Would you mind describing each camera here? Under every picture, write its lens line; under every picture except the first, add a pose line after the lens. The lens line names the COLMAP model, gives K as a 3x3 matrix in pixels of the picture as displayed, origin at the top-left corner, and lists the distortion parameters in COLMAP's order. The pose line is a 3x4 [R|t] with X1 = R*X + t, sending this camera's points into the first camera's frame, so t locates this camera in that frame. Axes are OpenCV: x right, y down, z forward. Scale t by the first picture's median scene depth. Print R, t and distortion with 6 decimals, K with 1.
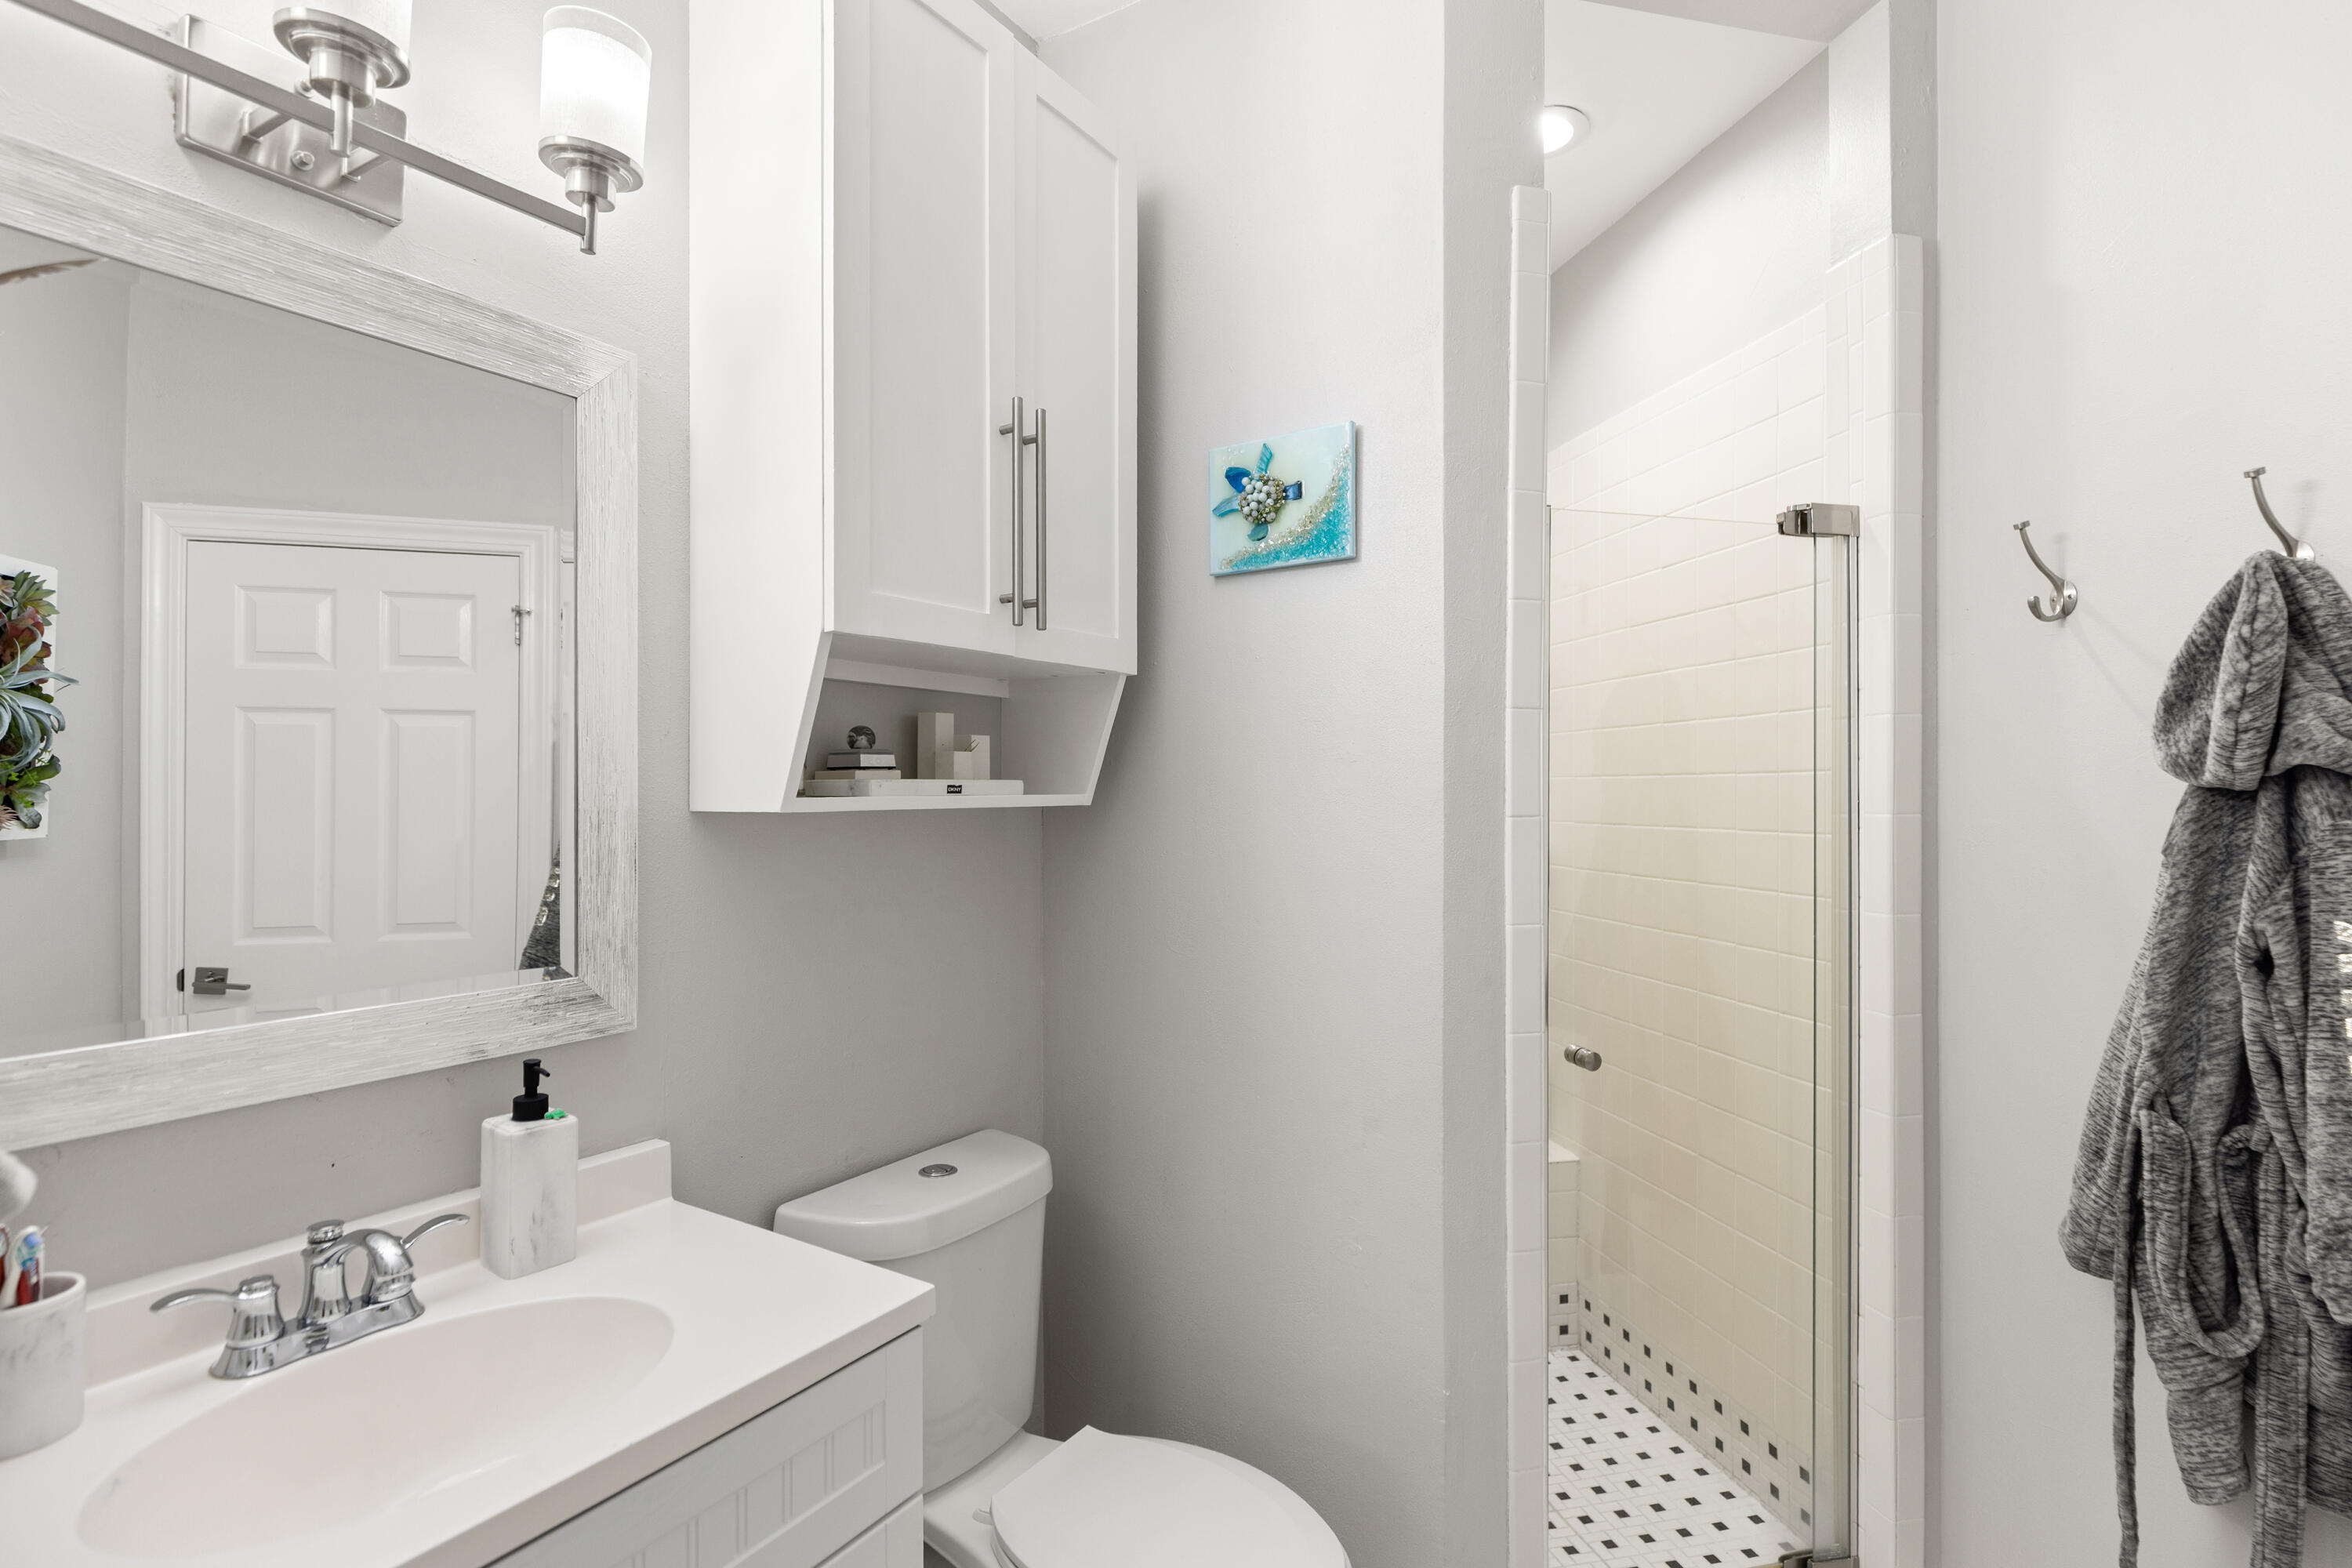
lens RADIAL K [[1080.8, 0, 1180.8], [0, 1080.8, 780.6], [0, 0, 1]] dist [0.000206, -0.000619]
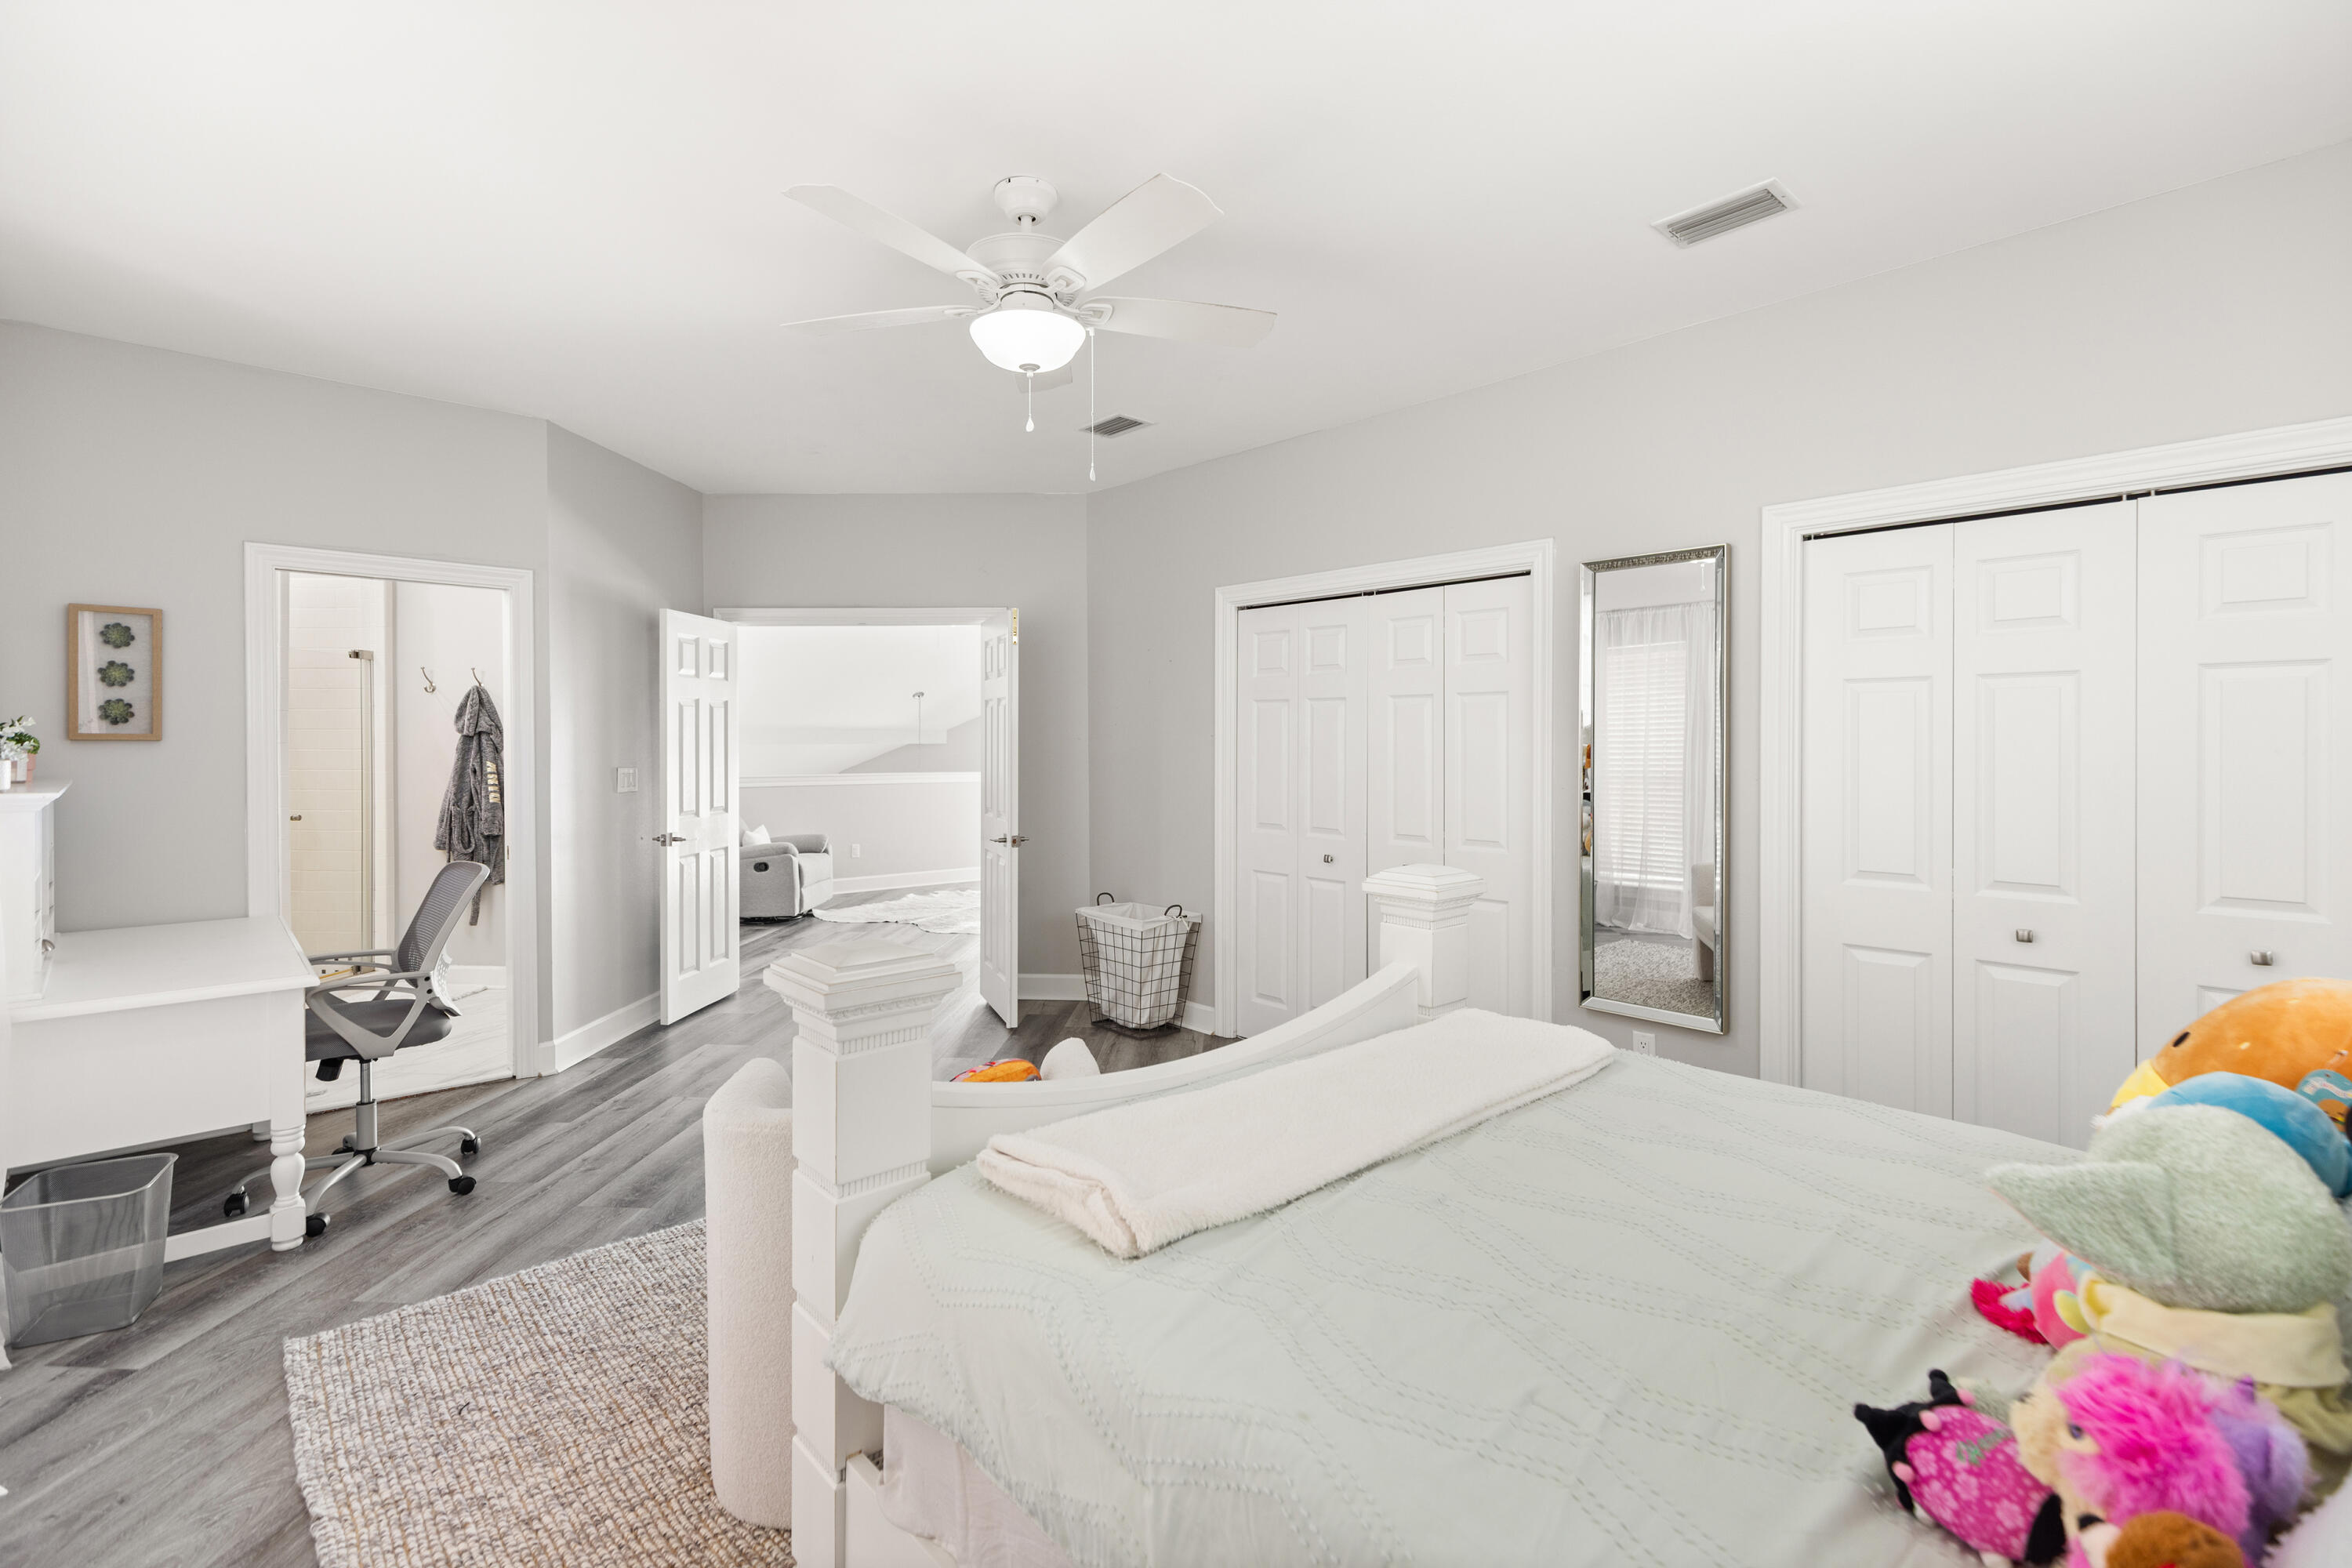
lens RADIAL K [[1080.8, 0, 1177.2], [0, 1080.8, 770.0], [0, 0, 1]] dist [0.000206, -0.000619]
pose [[0.225847, -0.008182, 0.974128, -2.037479], [-0.004434, 0.999946, 0.009427, 0.069109], [-0.974153, -0.006449, 0.225798, -2.143037]]
